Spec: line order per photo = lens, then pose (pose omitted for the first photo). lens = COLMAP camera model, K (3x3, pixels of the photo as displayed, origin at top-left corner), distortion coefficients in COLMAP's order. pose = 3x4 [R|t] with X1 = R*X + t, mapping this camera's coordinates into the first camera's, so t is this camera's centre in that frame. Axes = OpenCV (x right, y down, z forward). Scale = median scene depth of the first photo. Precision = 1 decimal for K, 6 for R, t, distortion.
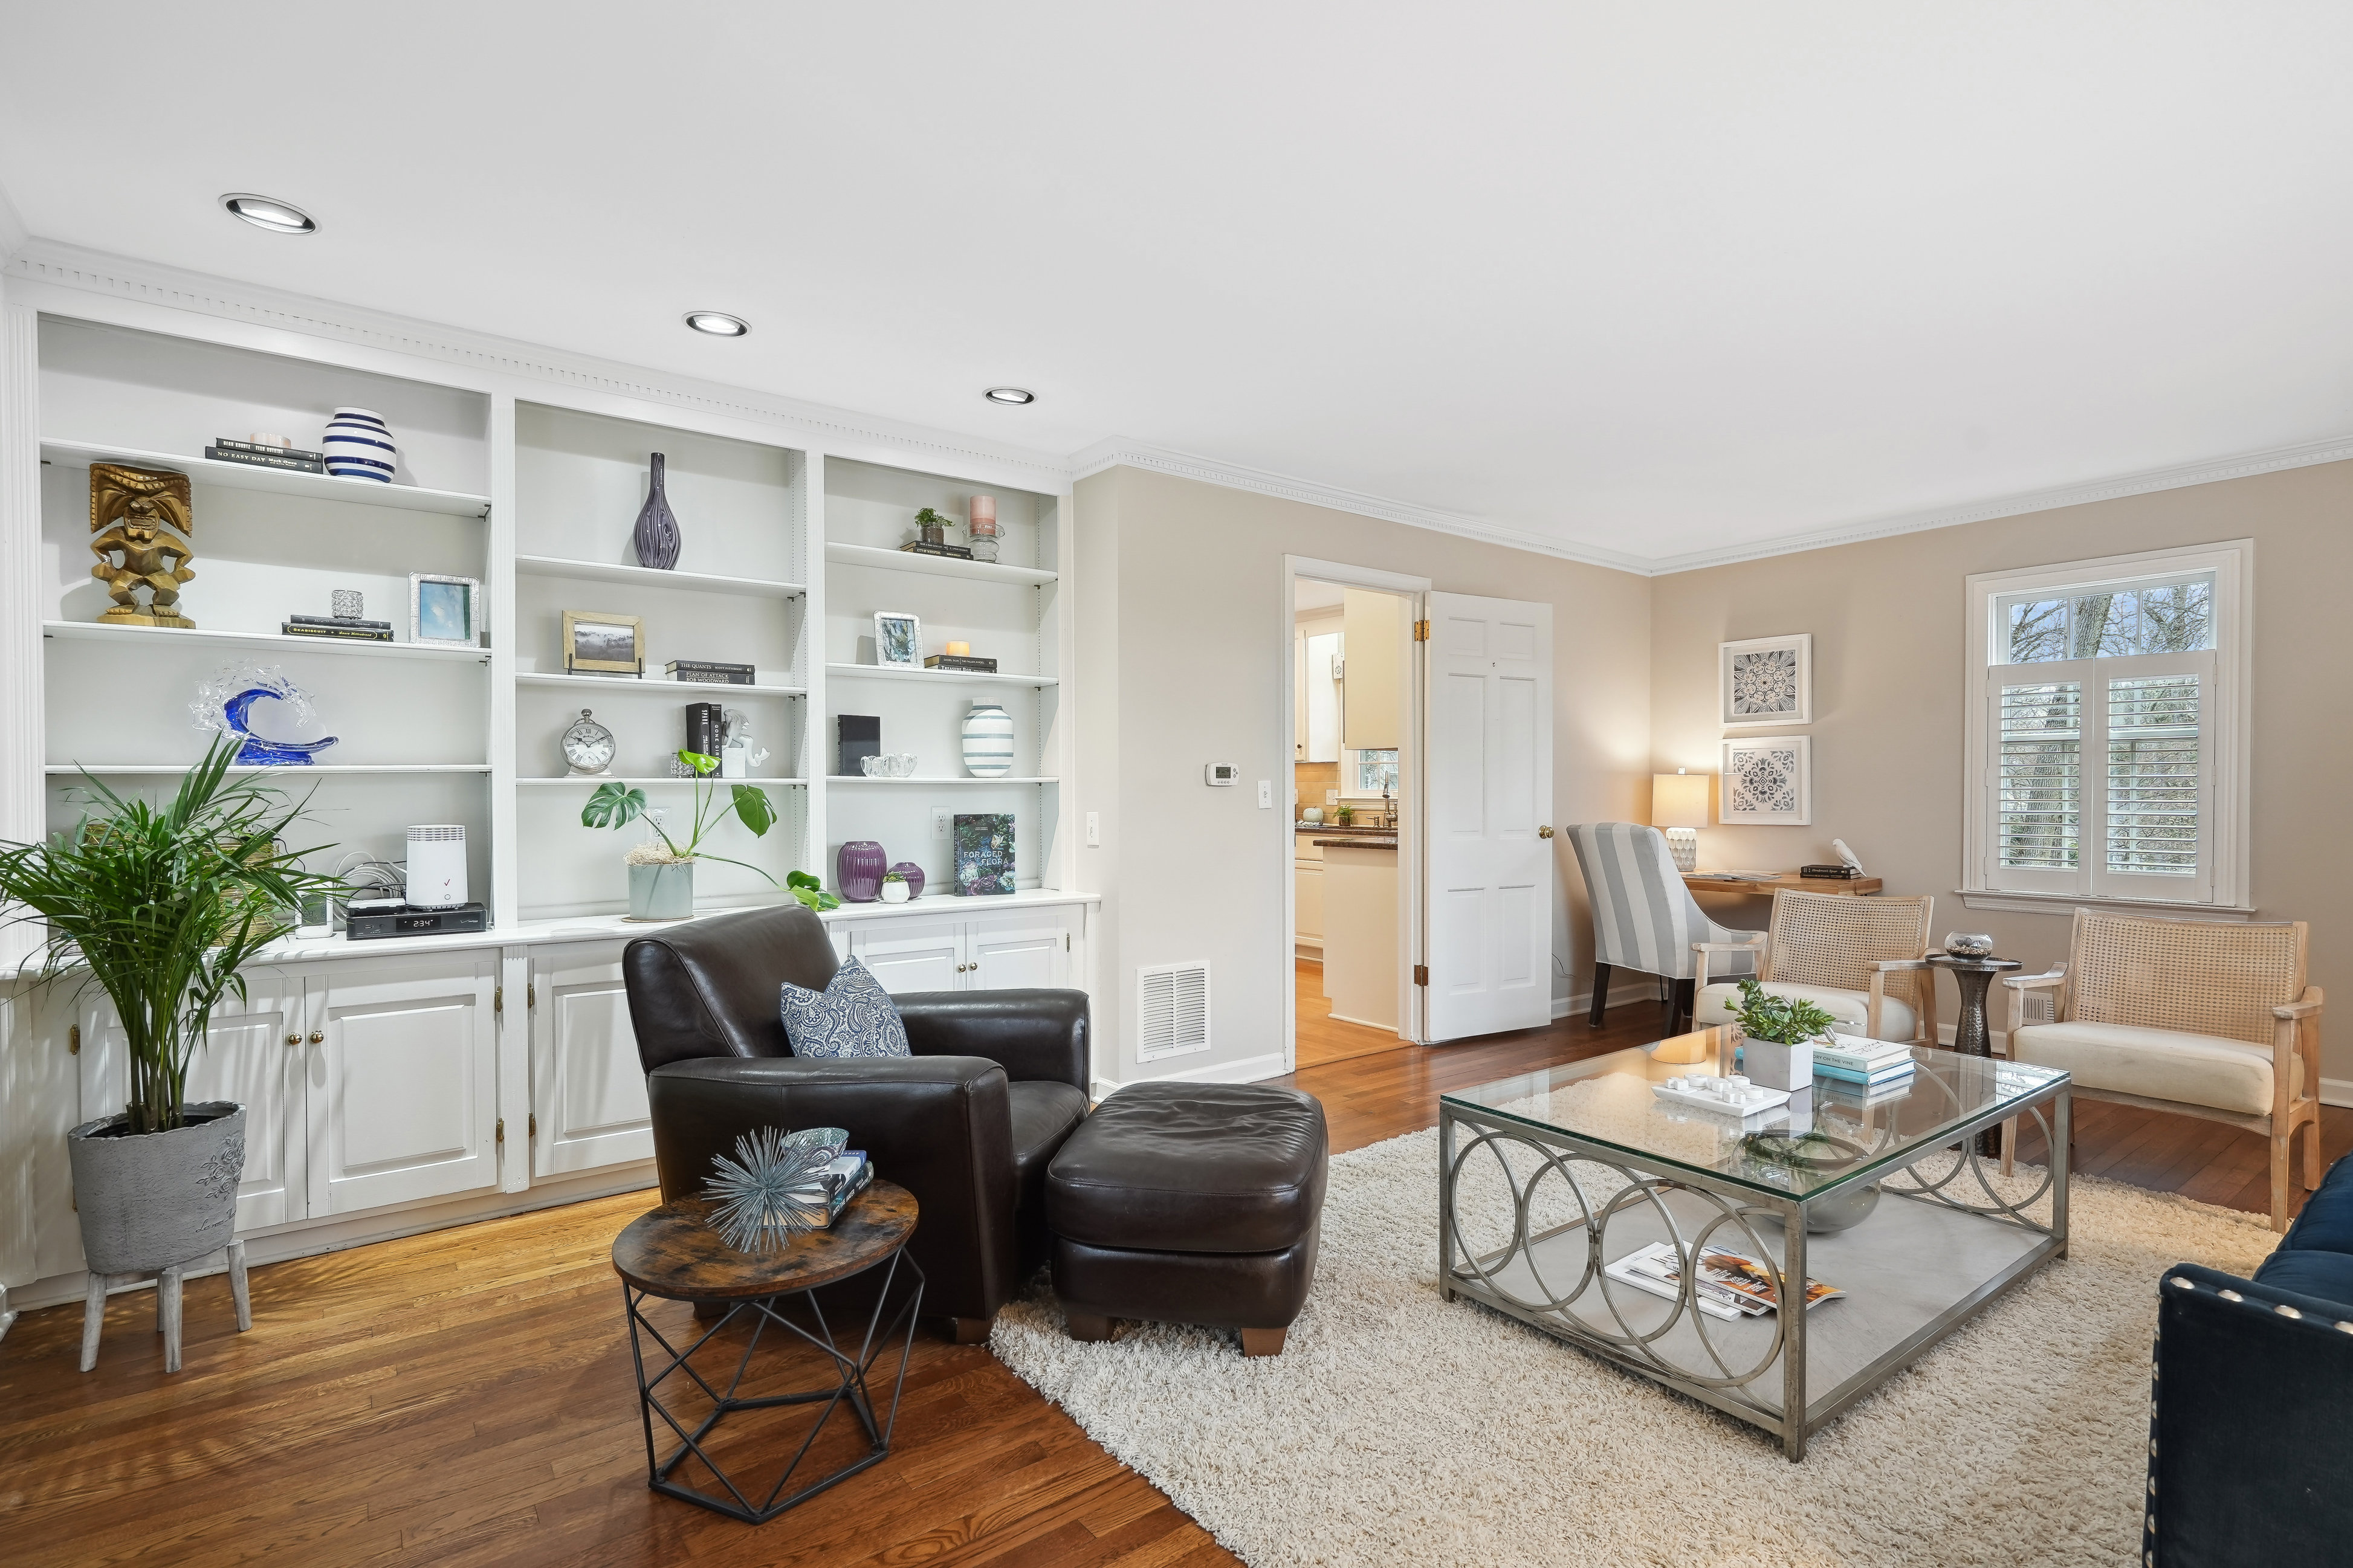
lens RADIAL K [[1075.9, 0, 1158.5], [0, 1075.9, 793.9], [0, 0, 1]] dist [-0.006396, 0.001073]
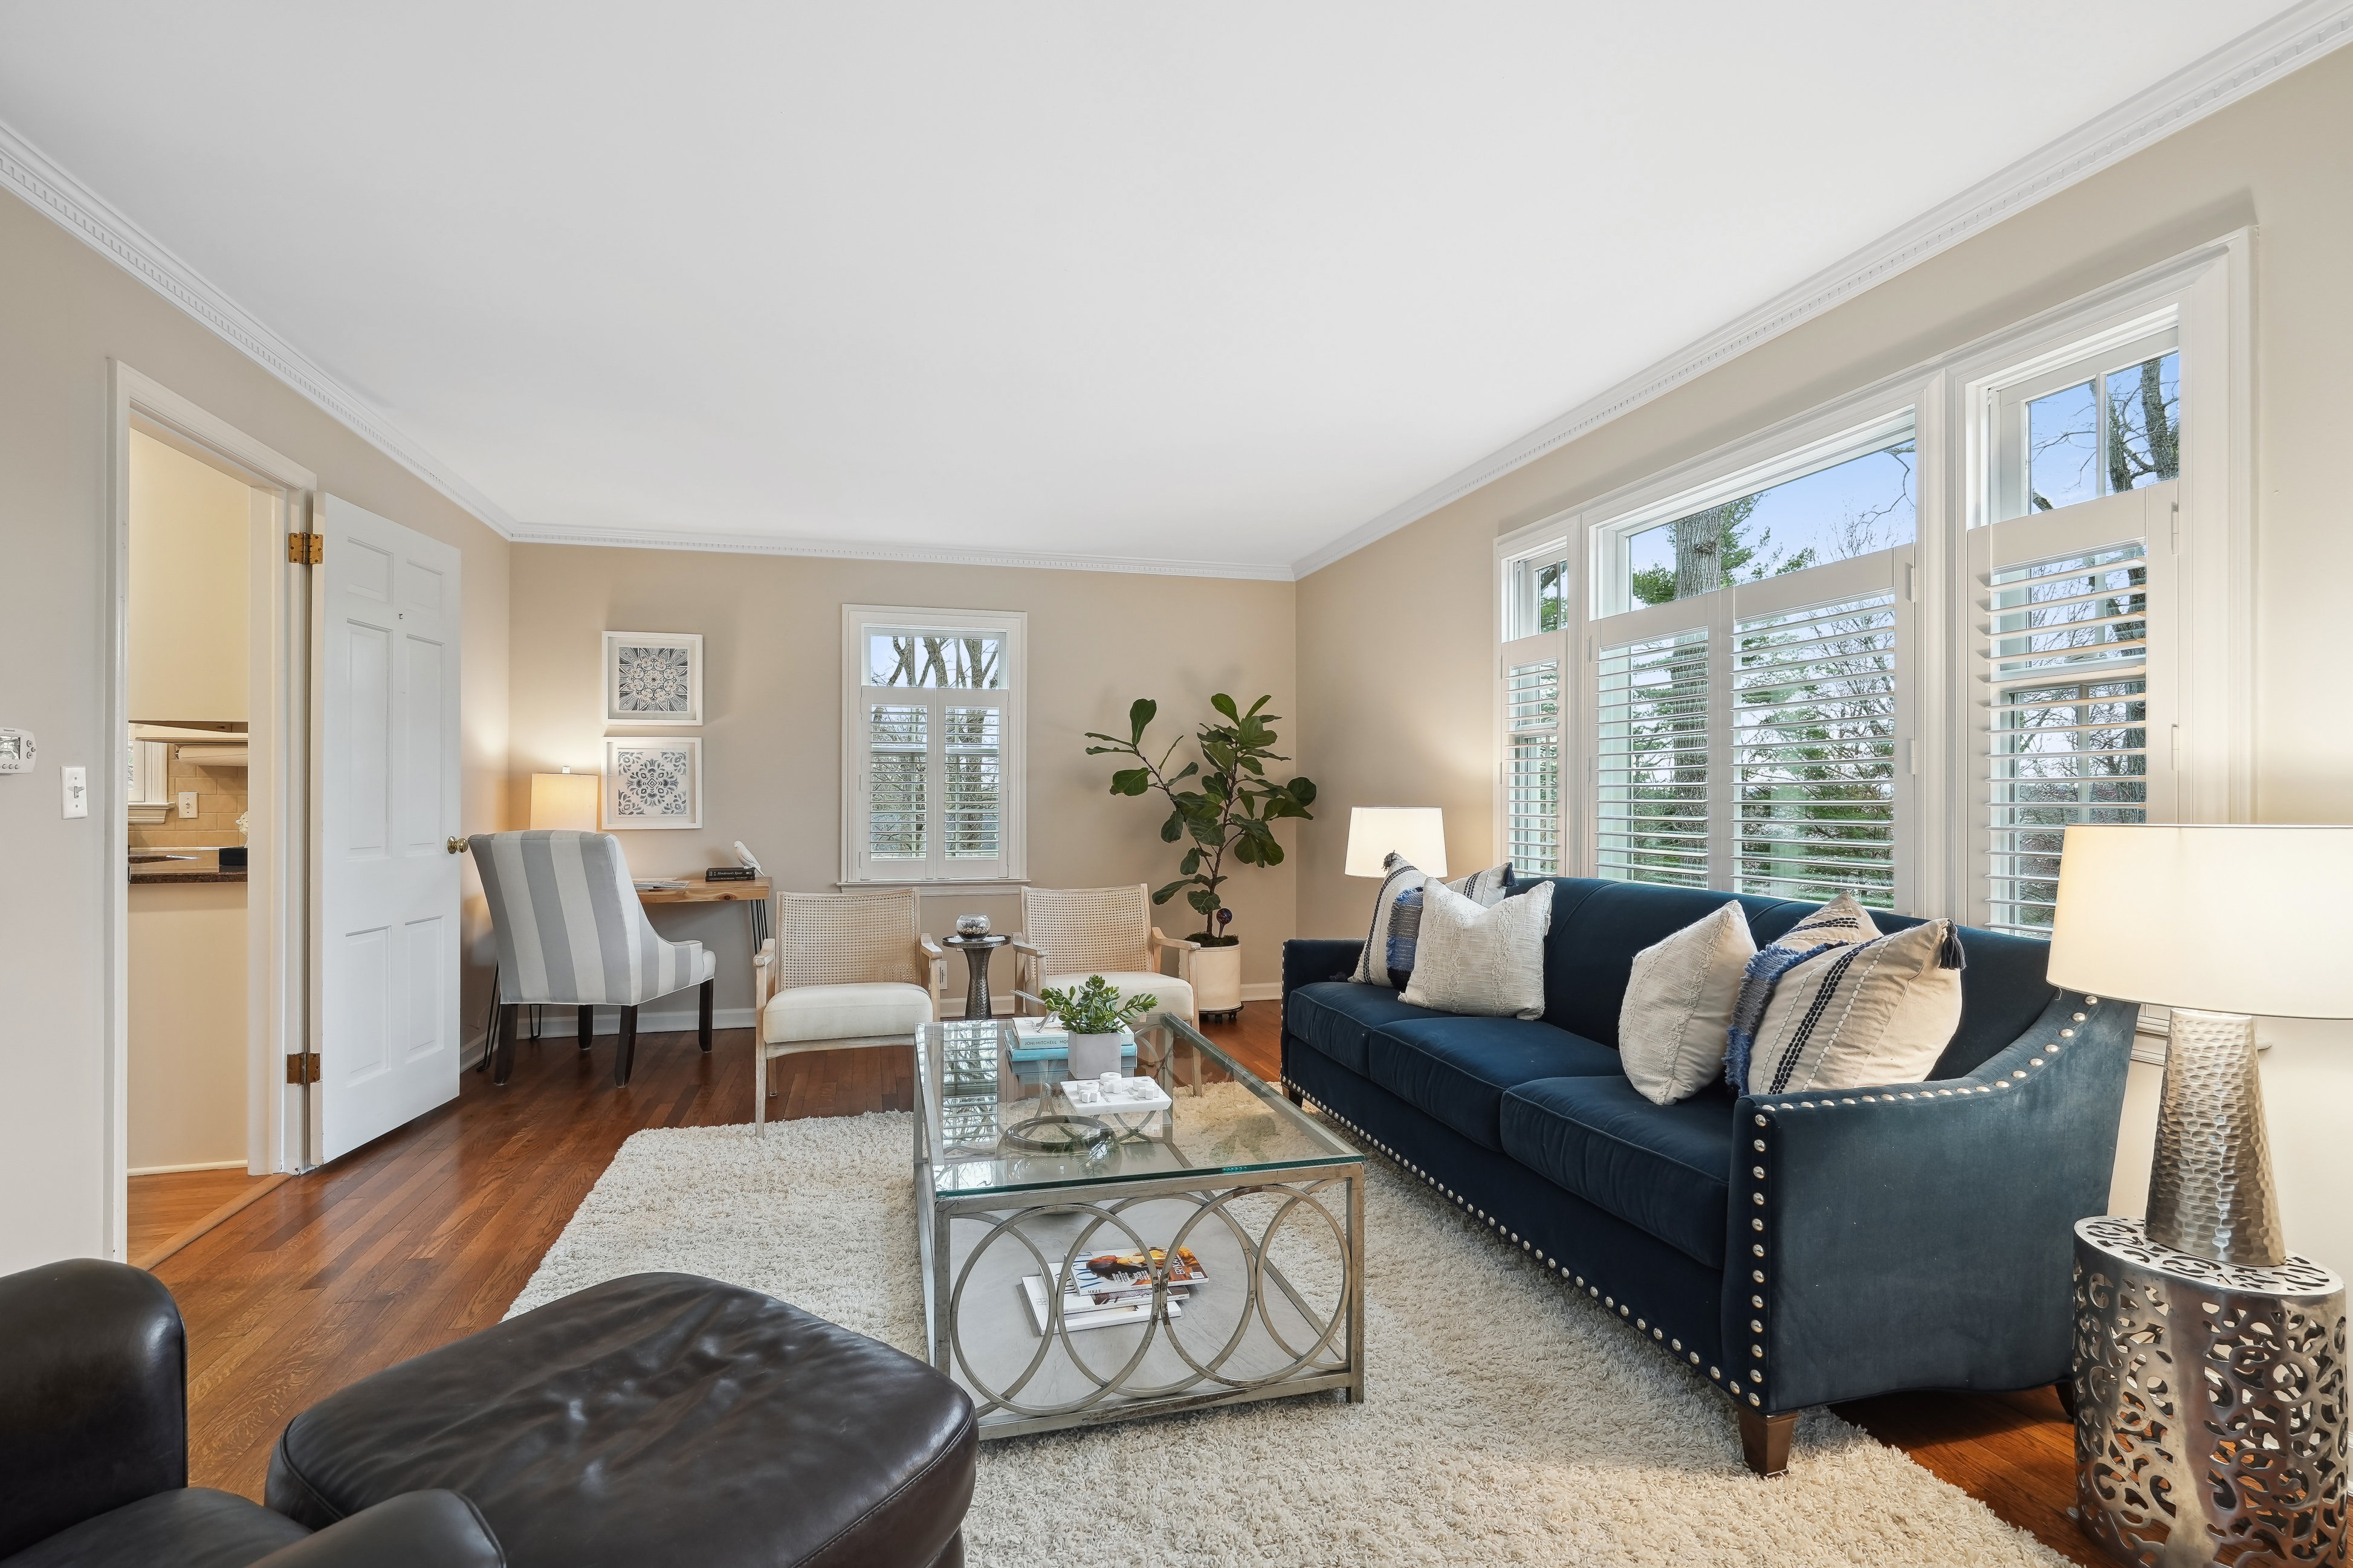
lens RADIAL K [[1075.9, 0, 1152.5], [0, 1075.9, 788.2], [0, 0, 1]] dist [-0.006396, 0.001073]
pose [[0.380197, 0.010907, 0.924841, -0.169987], [0.000681, 0.999927, -0.012072, 0.004766], [-0.924905, 0.005219, 0.380161, 0.265291]]
